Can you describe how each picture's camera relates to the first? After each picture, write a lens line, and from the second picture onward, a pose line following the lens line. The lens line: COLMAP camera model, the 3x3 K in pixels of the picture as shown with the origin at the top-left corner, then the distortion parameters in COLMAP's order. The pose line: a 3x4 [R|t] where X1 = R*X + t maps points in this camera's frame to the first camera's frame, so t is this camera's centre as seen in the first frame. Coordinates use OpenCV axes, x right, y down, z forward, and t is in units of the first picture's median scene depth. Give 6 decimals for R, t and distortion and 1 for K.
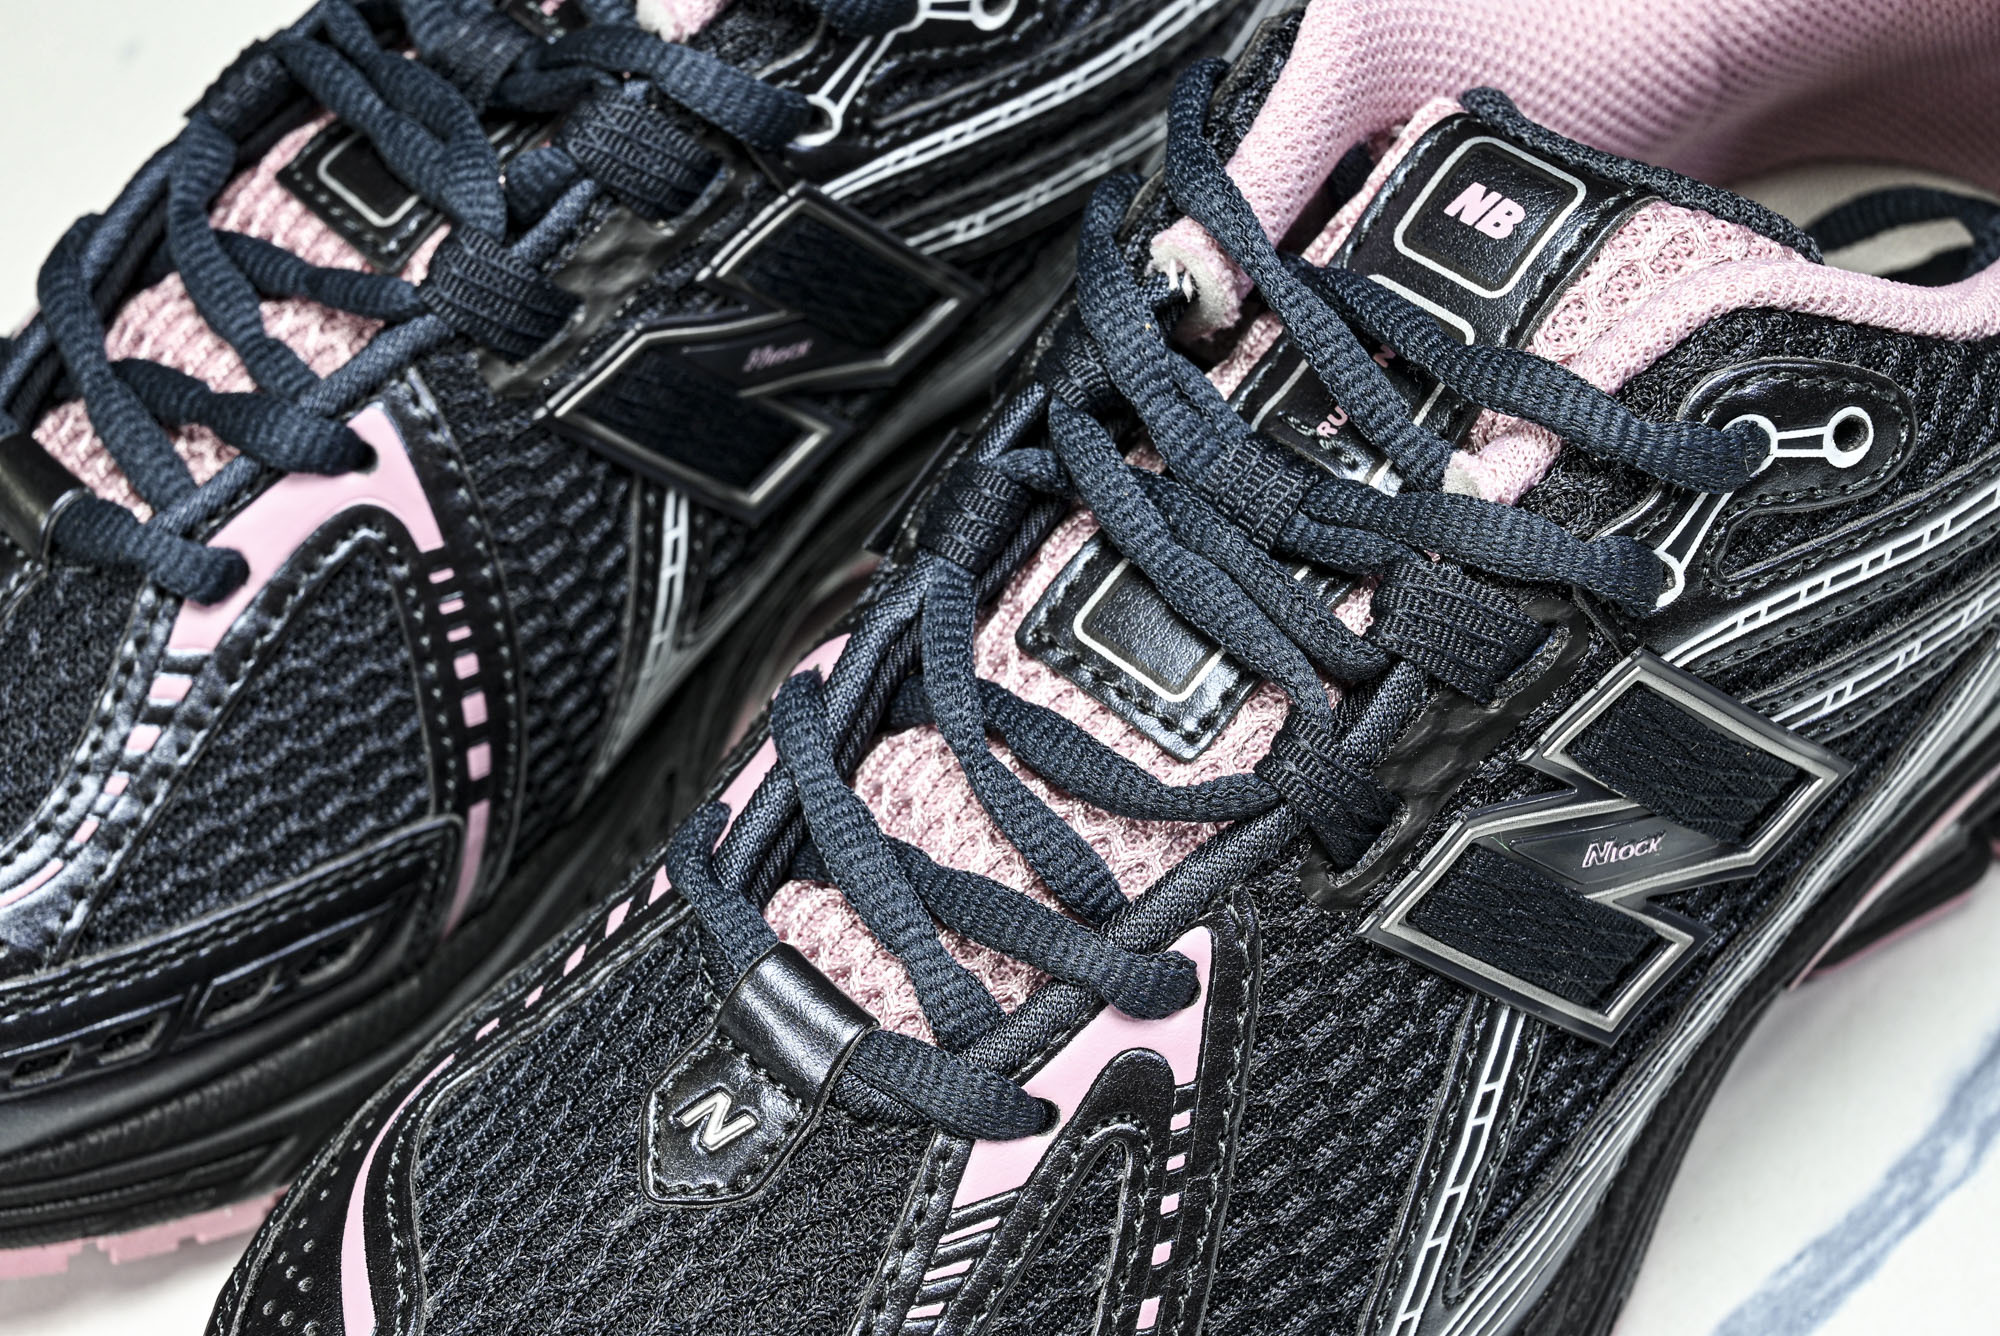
lens RADIAL K [[3962.0, 0, 1000.0], [0, 3962.0, 668.0], [0, 0, 1]] dist [0.025755, -0.017281]
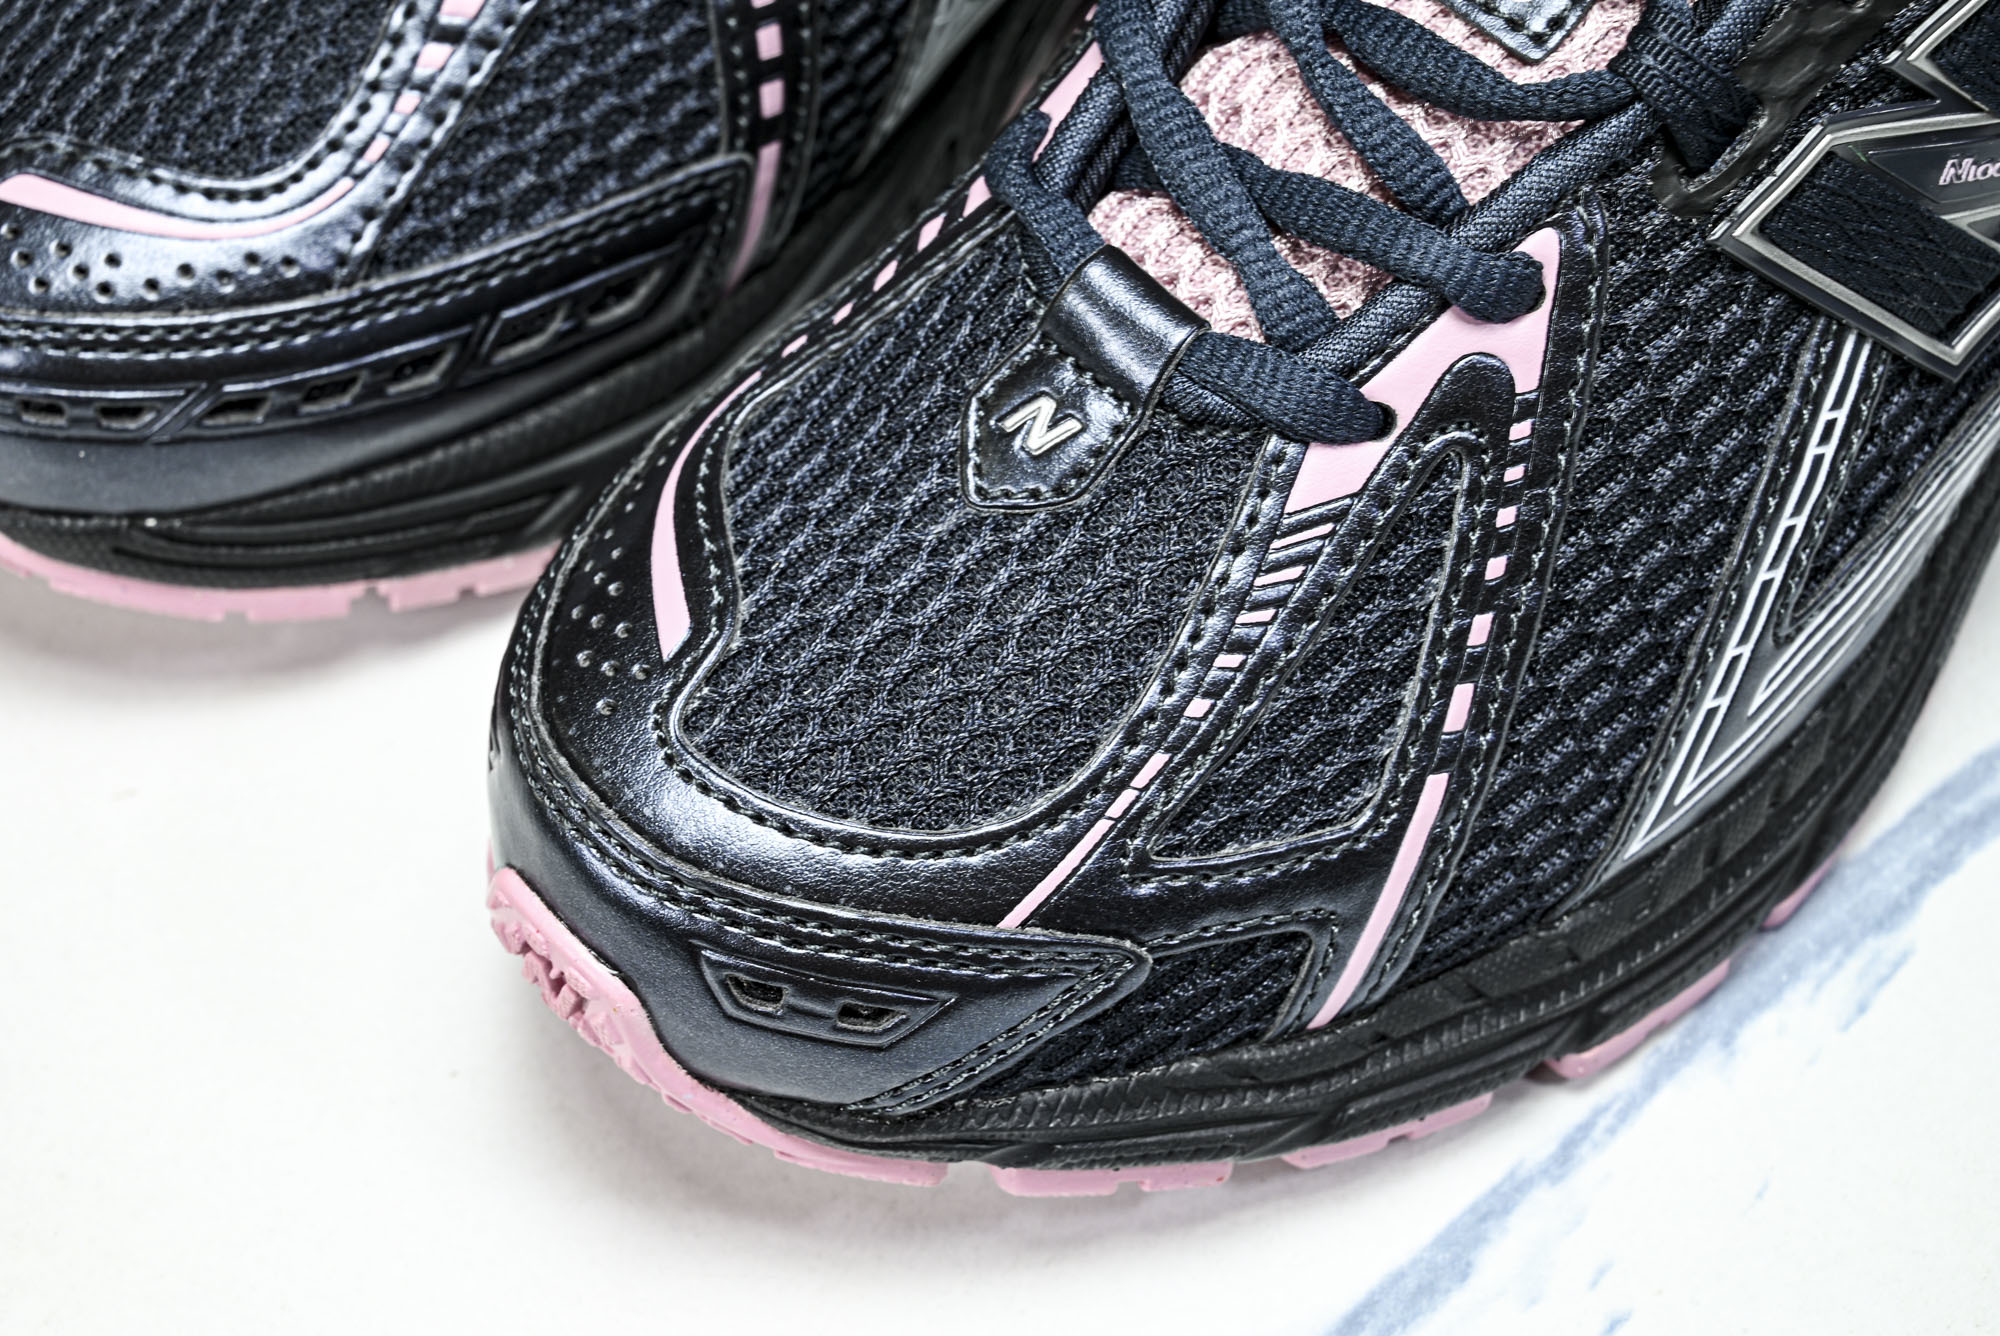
lens RADIAL K [[3962.0, 0, 1000.0], [0, 3962.0, 668.0], [0, 0, 1]] dist [0.025755, -0.017281]
pose [[0.999572, 0.019291, -0.022012, -0.055830], [-0.017495, 0.996716, 0.079063, 0.091979], [0.023465, -0.078644, 0.996627, 0.023893]]
